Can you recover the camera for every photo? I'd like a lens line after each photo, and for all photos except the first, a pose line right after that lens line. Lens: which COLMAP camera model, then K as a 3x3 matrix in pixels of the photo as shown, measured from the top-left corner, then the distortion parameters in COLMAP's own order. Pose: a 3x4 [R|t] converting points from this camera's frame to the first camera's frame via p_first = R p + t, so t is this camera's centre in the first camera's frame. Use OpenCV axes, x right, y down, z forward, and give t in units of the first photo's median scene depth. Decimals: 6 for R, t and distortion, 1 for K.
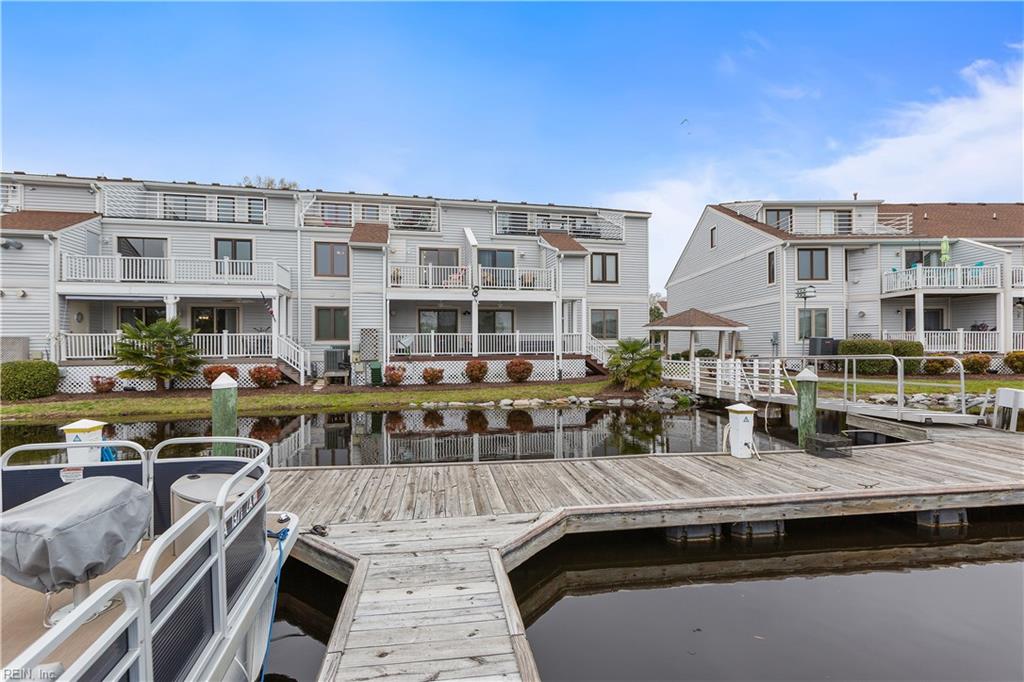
lens RADIAL K [[459.9, 0, 509.4], [0, 459.9, 341.5], [0, 0, 1]] dist [-0.001354, 0.000801]
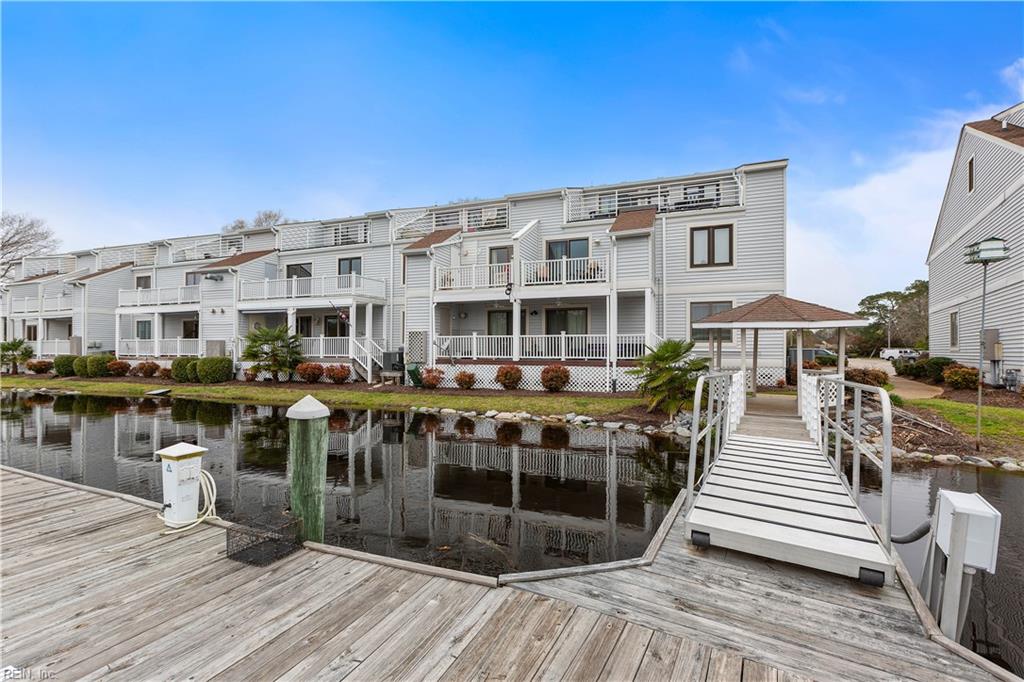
lens RADIAL K [[459.9, 0, 511.5], [0, 459.9, 341.7], [0, 0, 1]] dist [-0.001354, 0.000801]
pose [[0.835465, 0.000244, -0.549544, 0.418525], [-0.001610, 0.999997, -0.002005, -0.003050], [0.549541, 0.002560, 0.835463, 0.236427]]
